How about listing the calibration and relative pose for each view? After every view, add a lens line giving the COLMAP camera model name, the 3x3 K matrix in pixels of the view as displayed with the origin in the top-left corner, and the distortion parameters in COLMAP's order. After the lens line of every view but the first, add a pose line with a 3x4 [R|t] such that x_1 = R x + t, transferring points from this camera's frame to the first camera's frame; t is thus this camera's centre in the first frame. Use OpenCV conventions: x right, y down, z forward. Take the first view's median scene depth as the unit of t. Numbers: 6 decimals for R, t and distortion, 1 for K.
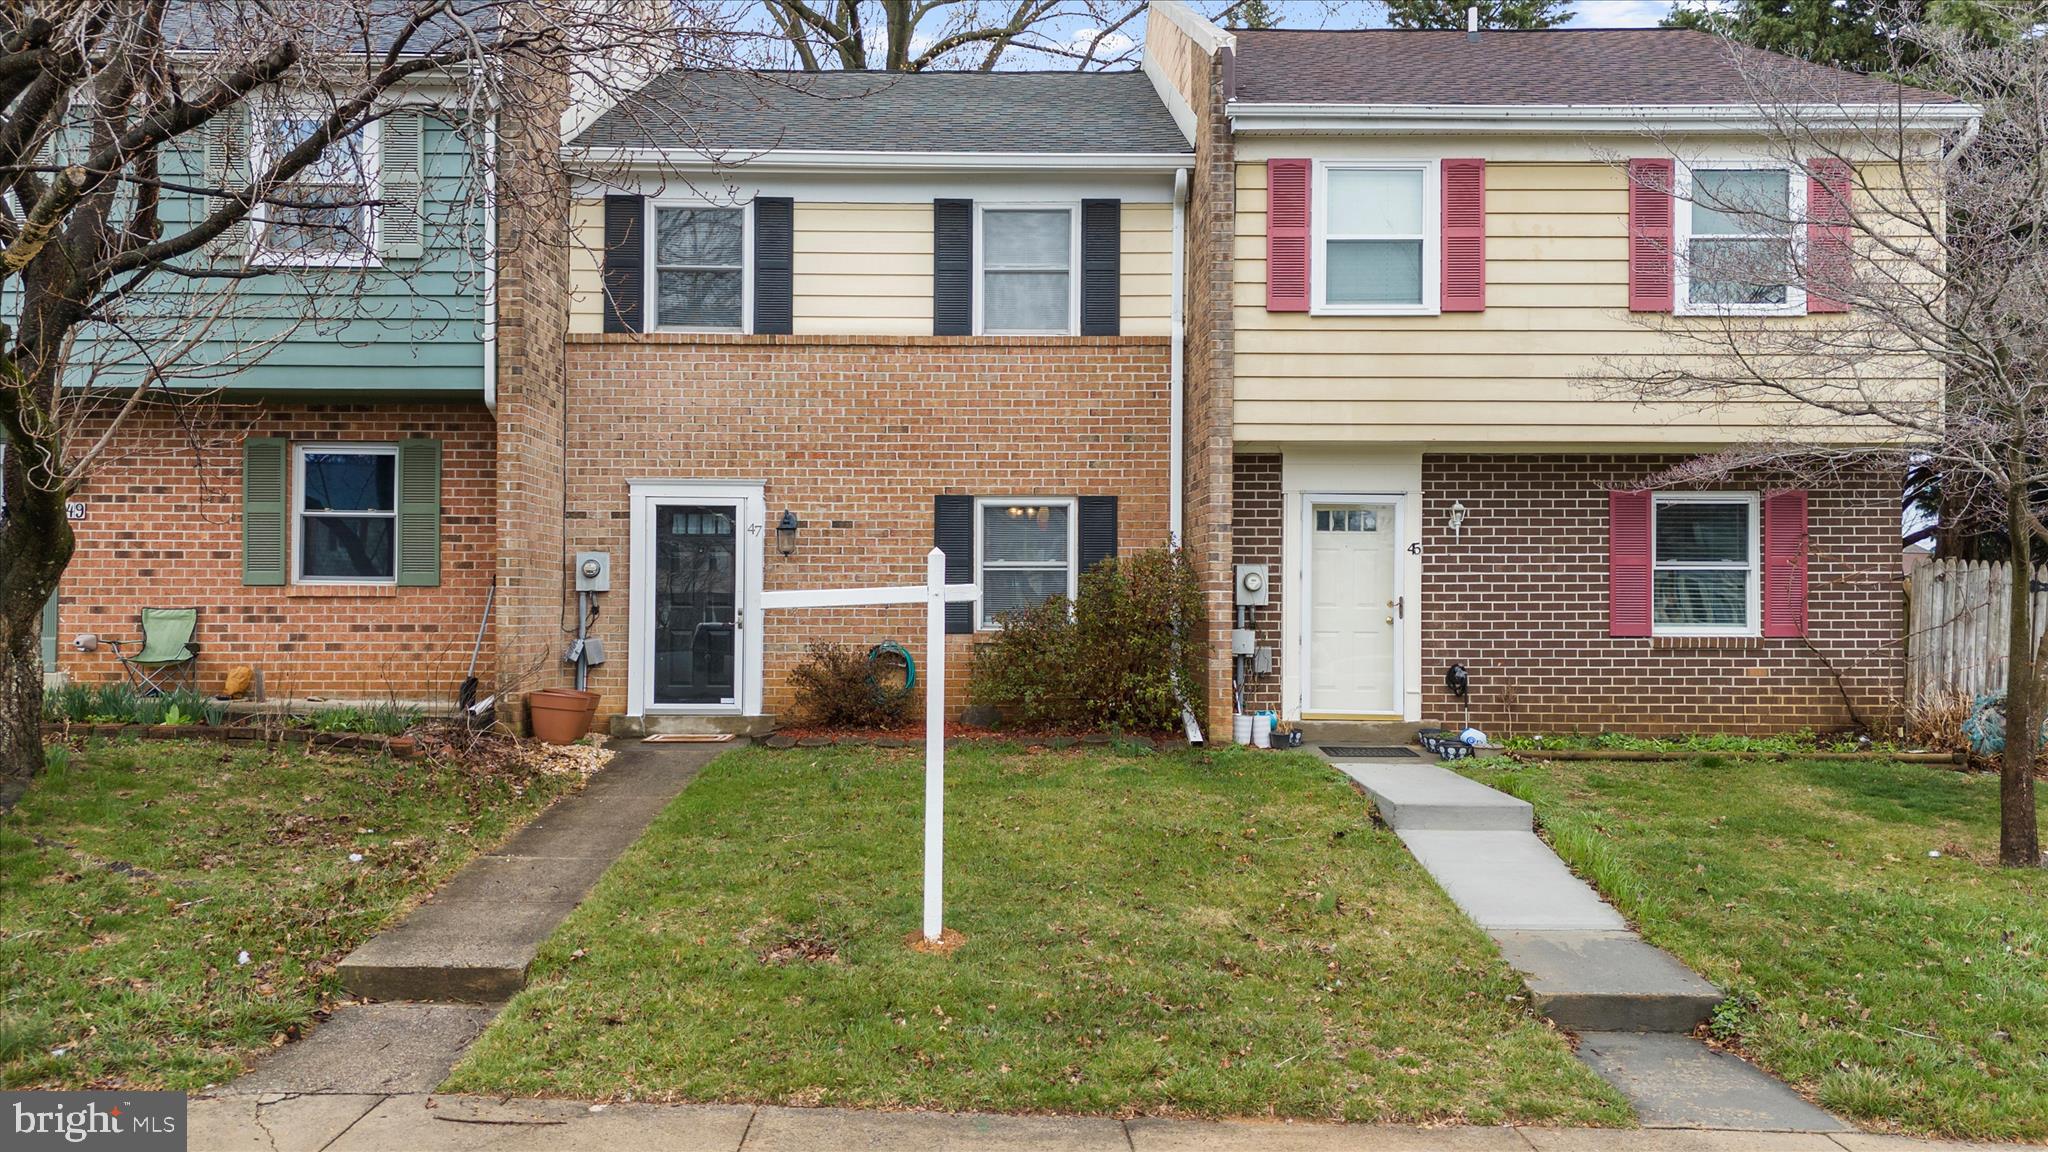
lens RADIAL K [[1599.3, 0, 960.4], [0, 1599.3, 520.0], [0, 0, 1]] dist [0.072633, -0.074896]
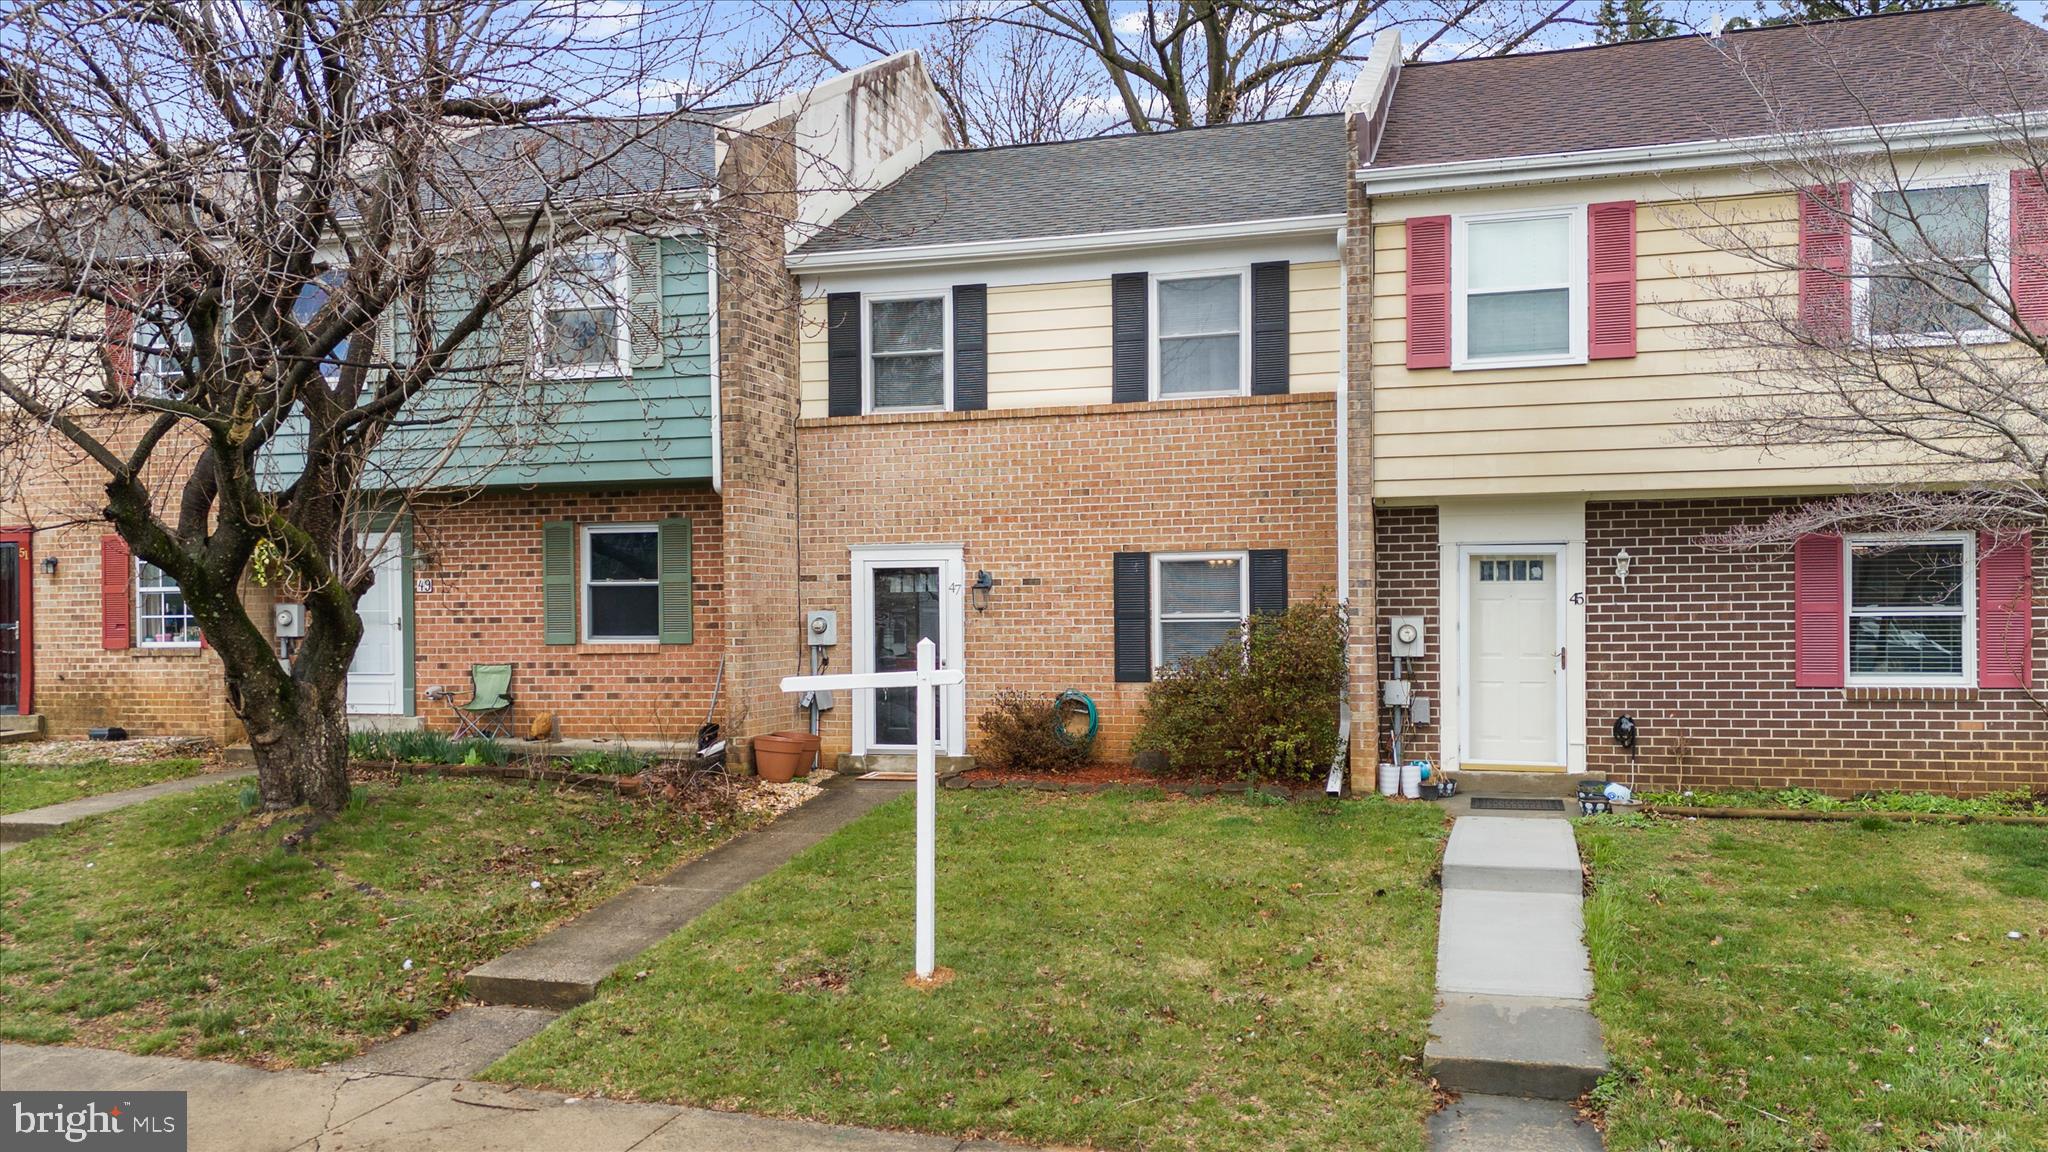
lens RADIAL K [[1610.8, 0, 965.3], [0, 1610.8, 533.9], [0, 0, 1]] dist [0.077312, -0.085607]
pose [[0.957328, -0.029695, -0.287473, 0.211601], [0.031553, 0.999500, 0.001830, -0.035647], [0.287275, -0.010823, 0.957787, -0.065131]]
